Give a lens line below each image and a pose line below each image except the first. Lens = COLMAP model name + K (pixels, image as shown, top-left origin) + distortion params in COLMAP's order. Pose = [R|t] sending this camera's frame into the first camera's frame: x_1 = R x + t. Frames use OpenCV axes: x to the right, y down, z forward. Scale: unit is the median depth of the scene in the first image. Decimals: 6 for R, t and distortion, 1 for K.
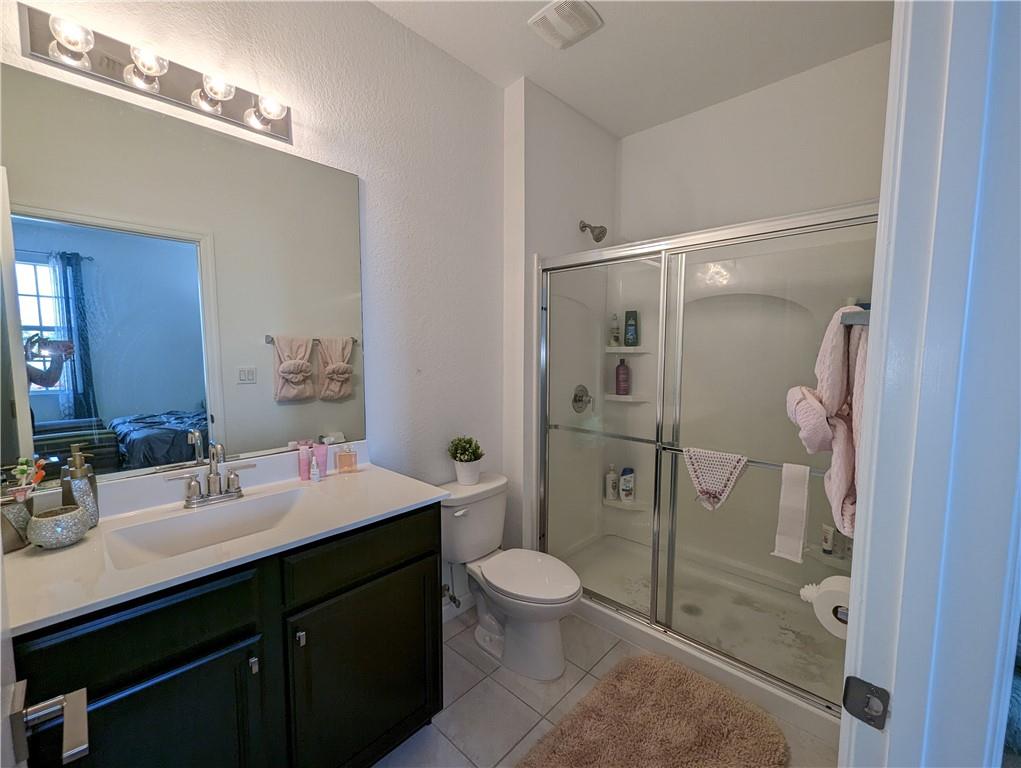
lens RADIAL K [[419.6, 0, 510.7], [0, 419.6, 387.8], [0, 0, 1]] dist [0.000820, 0.000054]
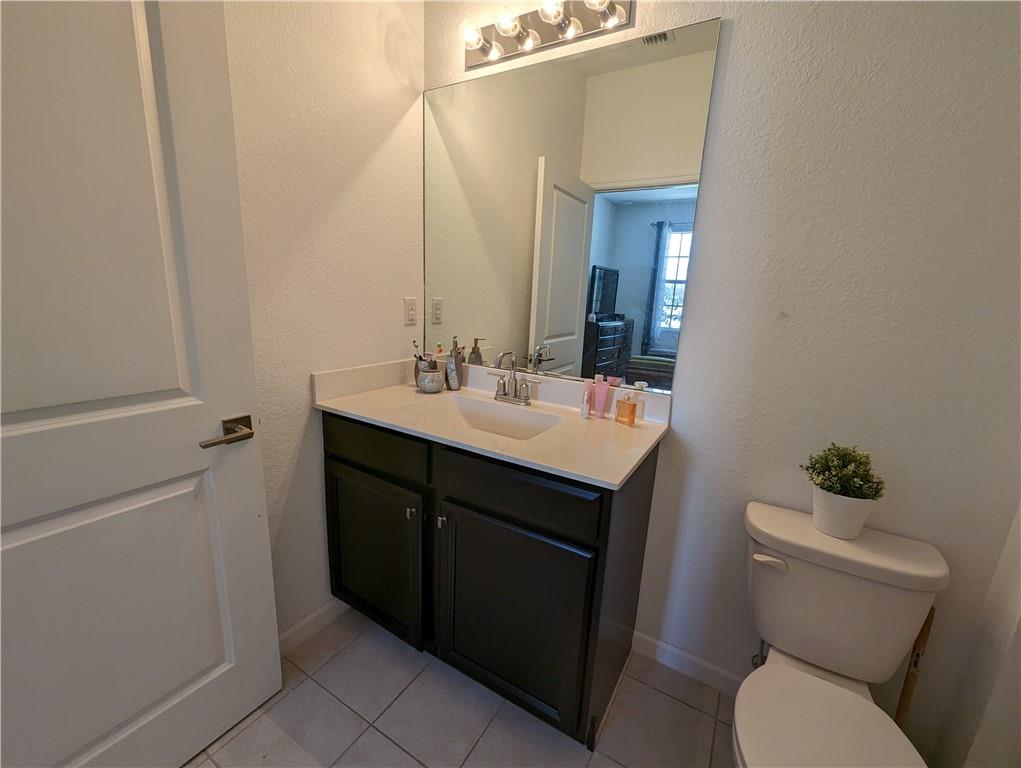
lens RADIAL K [[426.8, 0, 517.0], [0, 426.8, 388.9], [0, 0, 1]] dist [0.000597, 0.000410]
pose [[0.215174, 0.217744, -0.951991, 0.393111], [-0.133955, 0.972193, 0.192088, -0.003753], [0.967345, 0.086192, 0.238359, 0.603580]]
